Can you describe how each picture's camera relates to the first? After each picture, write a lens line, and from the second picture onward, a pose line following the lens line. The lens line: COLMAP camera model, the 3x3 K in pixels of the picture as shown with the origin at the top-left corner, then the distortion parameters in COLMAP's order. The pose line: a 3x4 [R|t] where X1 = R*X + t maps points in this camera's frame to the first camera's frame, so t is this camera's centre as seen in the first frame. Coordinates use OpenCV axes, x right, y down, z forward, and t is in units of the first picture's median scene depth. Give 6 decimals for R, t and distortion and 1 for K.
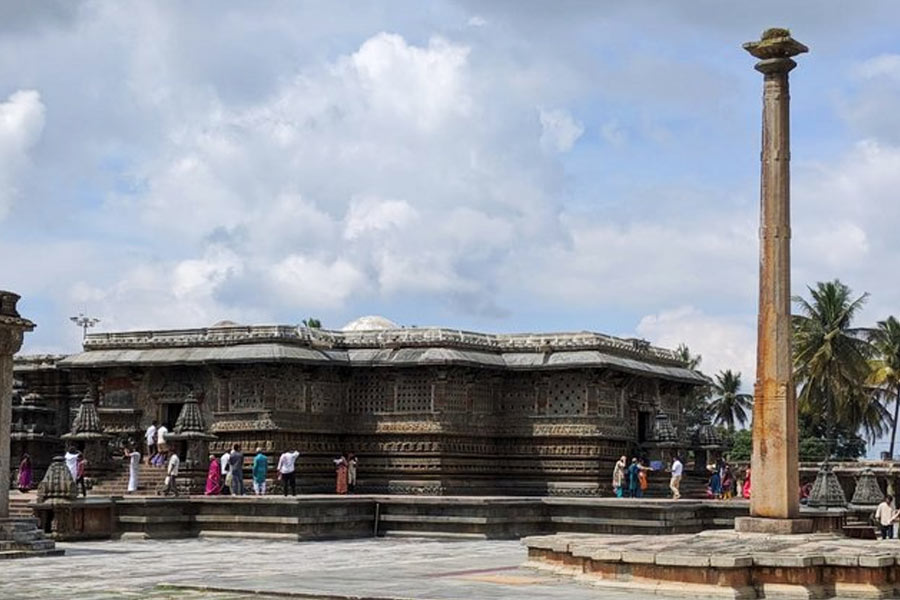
lens RADIAL K [[1424.6, 0, 450.0], [0, 1424.6, 300.0], [0, 0, 1]] dist [0.001931, 0.109298]
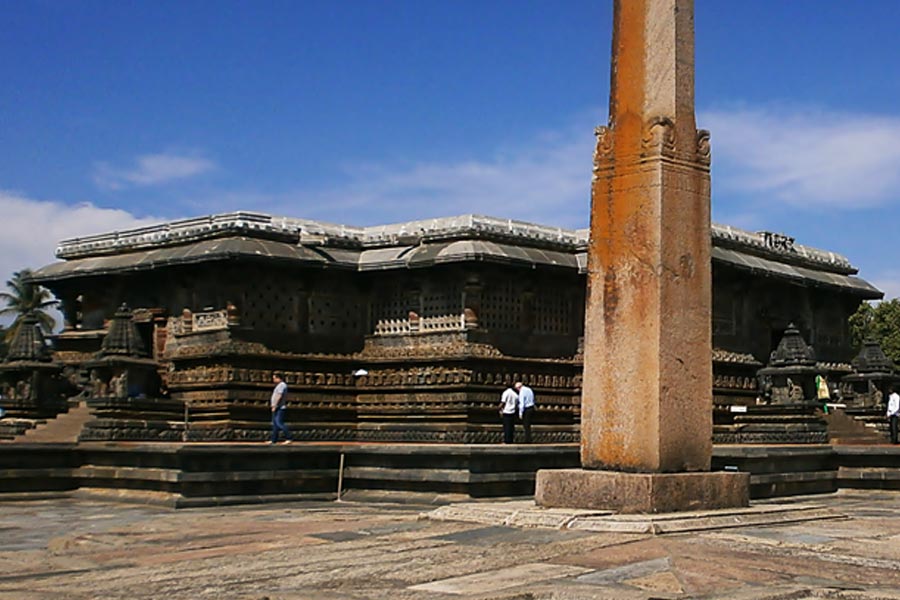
lens RADIAL K [[1424.6, 0, 450.0], [0, 1424.6, 300.0], [0, 0, 1]] dist [0.001931, 0.109298]
pose [[0.982569, -0.015738, -0.185228, 0.125089], [0.020859, 0.999451, 0.025732, 0.048118], [0.184722, -0.029147, 0.982359, 0.307511]]
